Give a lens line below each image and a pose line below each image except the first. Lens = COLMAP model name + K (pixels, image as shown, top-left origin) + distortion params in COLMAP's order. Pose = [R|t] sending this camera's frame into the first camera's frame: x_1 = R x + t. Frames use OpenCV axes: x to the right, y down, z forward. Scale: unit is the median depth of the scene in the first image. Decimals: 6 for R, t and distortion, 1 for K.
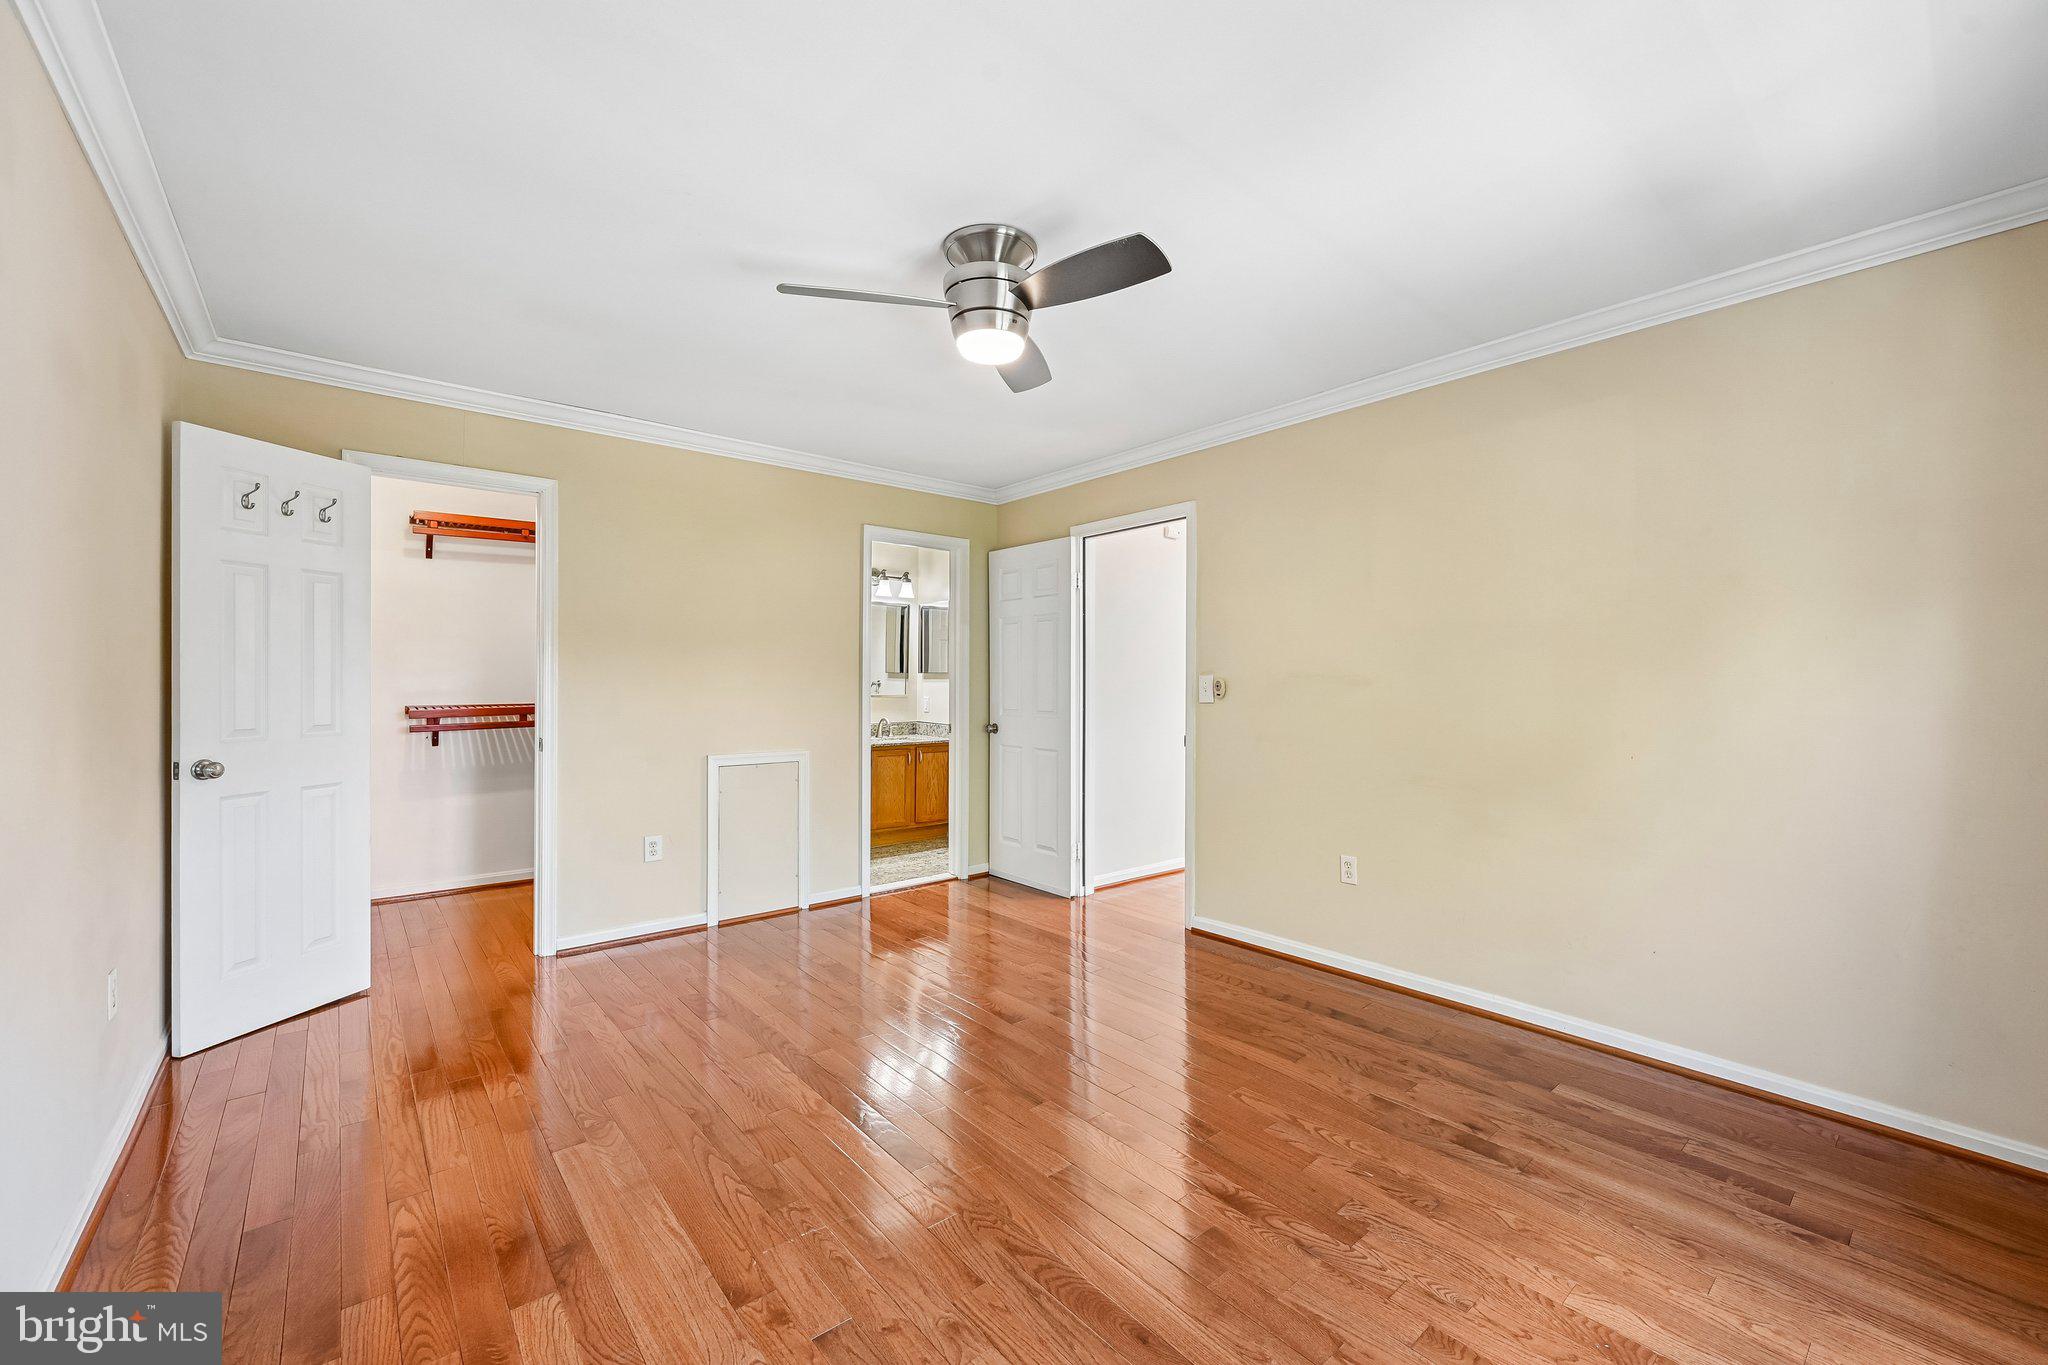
lens RADIAL K [[822.4, 0, 1032.8], [0, 822.4, 693.0], [0, 0, 1]] dist [-0.001190, 0.000788]
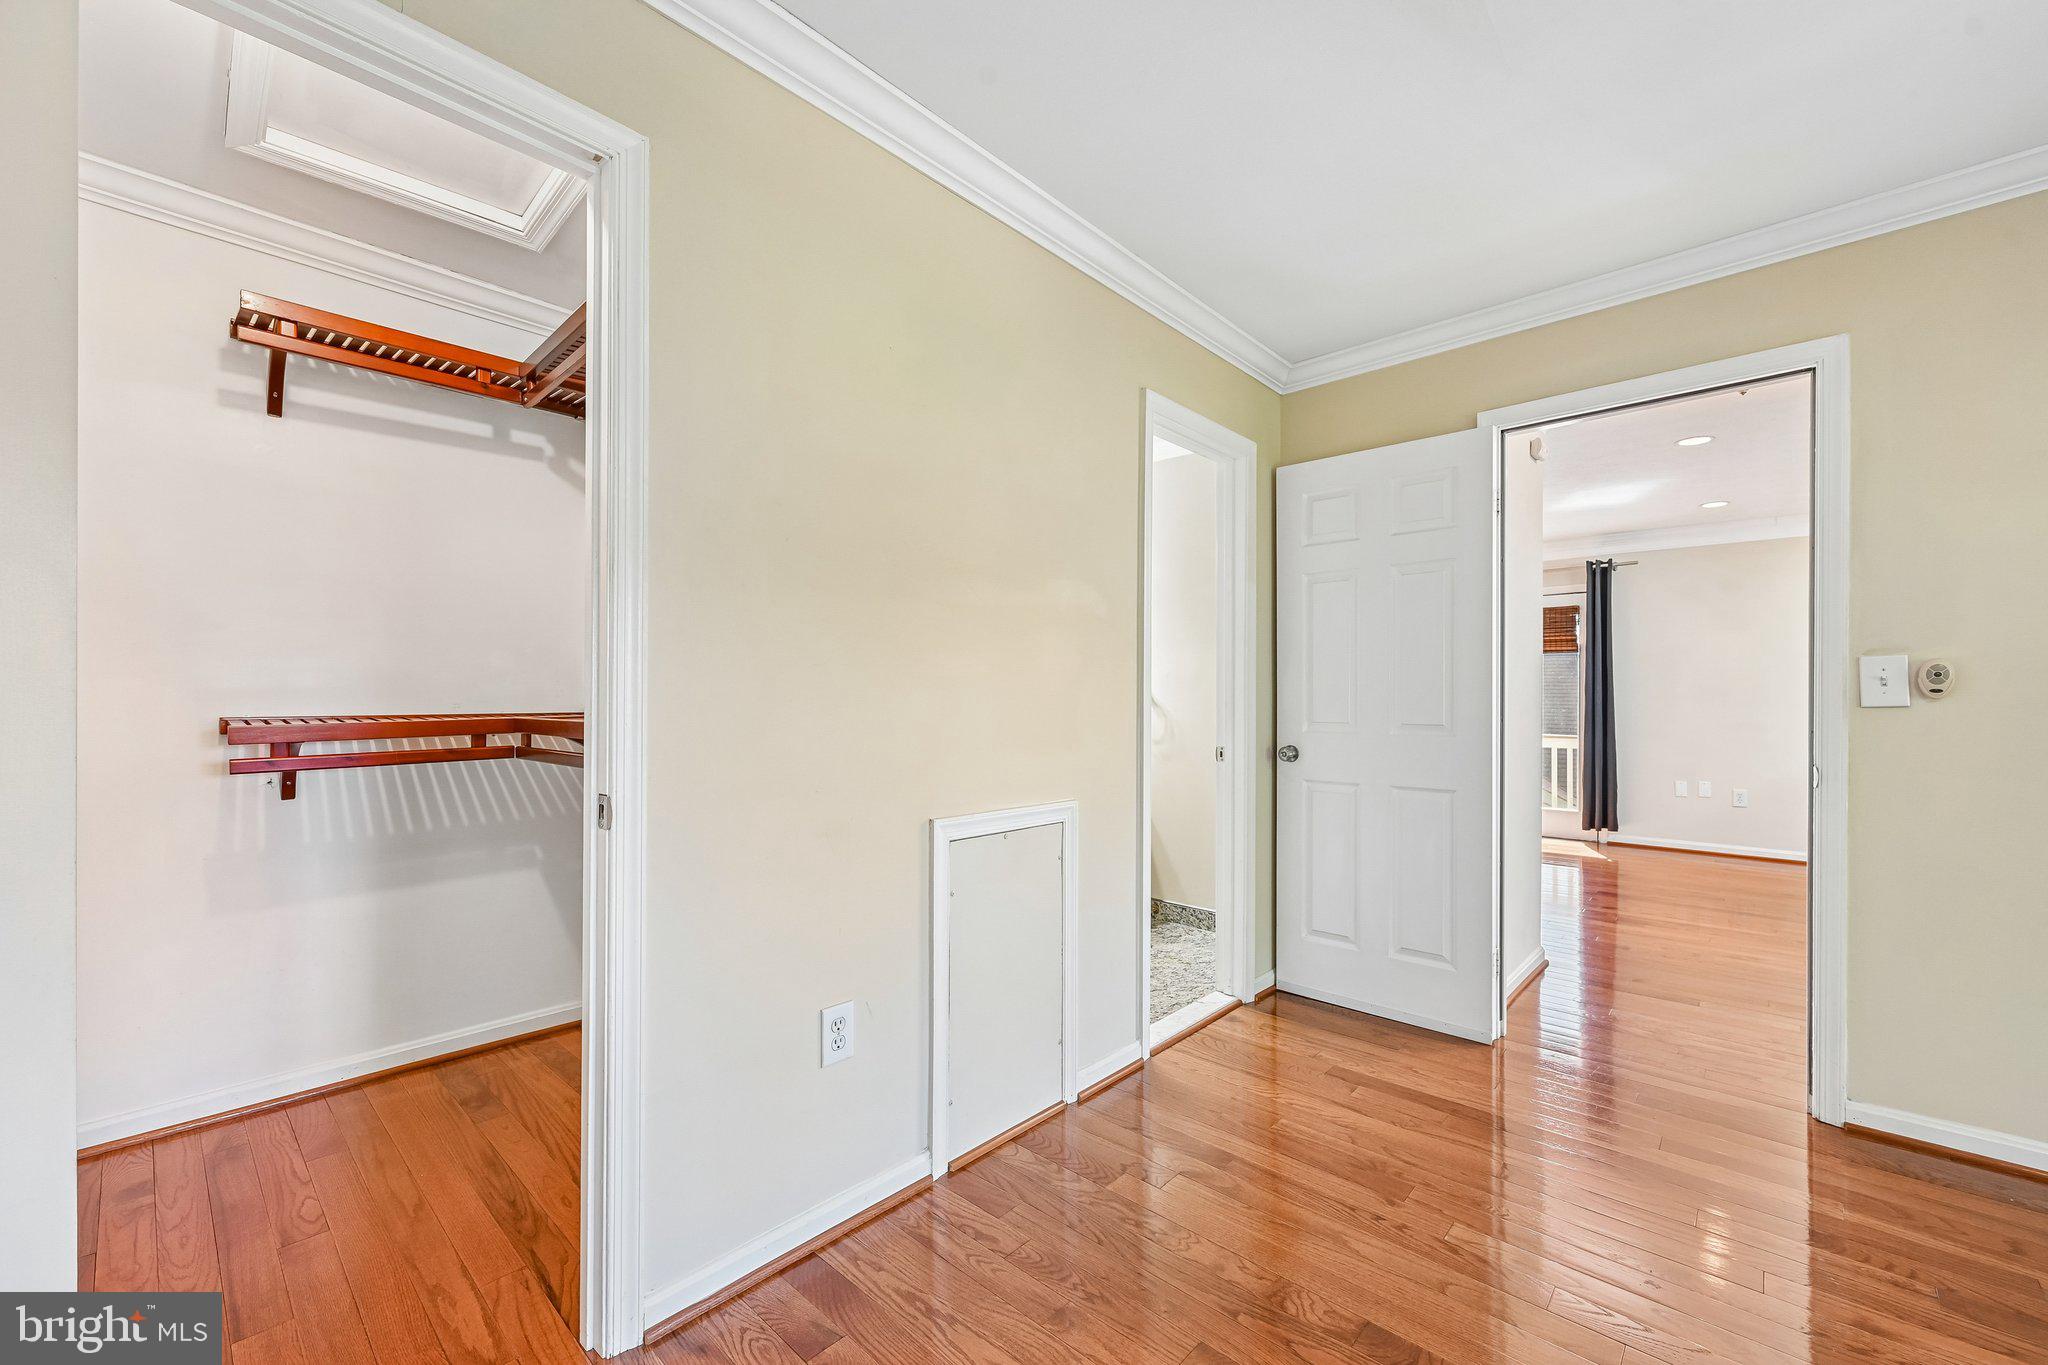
lens RADIAL K [[822.4, 0, 1030.2], [0, 822.4, 705.3], [0, 0, 1]] dist [-0.001190, 0.000788]
pose [[0.992255, -0.001269, 0.124211, -0.397040], [0.001719, 0.999992, -0.003515, 0.012064], [-0.124205, 0.003702, 0.992250, 0.522174]]
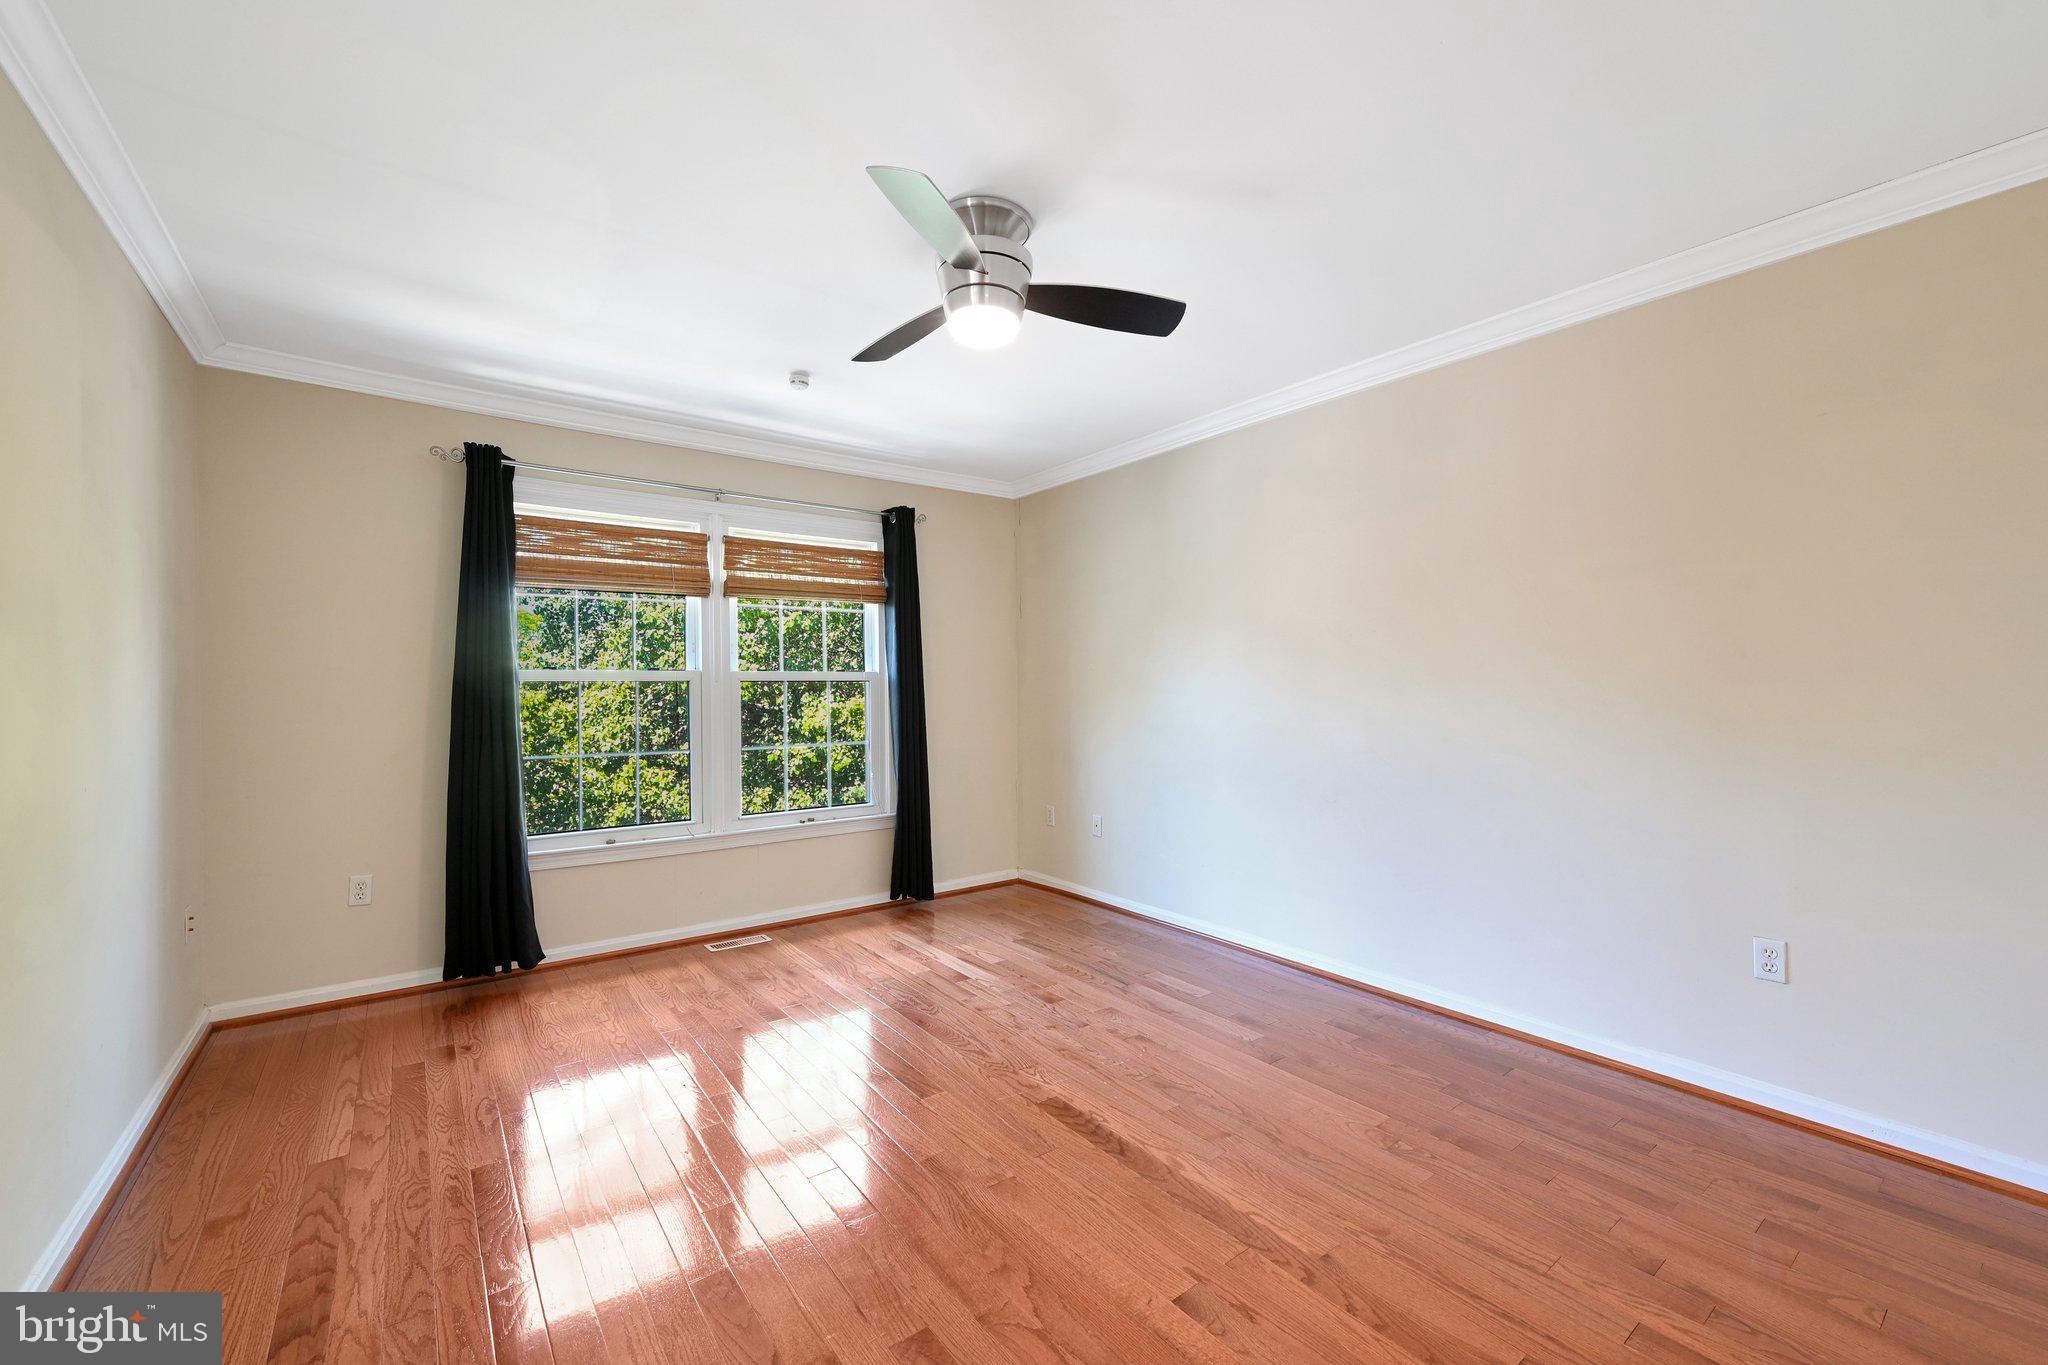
lens RADIAL K [[822.4, 0, 1014.2], [0, 822.4, 698.8], [0, 0, 1]] dist [-0.001190, 0.000788]
pose [[-0.997352, 0.005203, 0.072539, -0.087105], [0.007392, 0.999524, 0.029940, -0.013308], [-0.072349, 0.030397, -0.996916, 1.080360]]
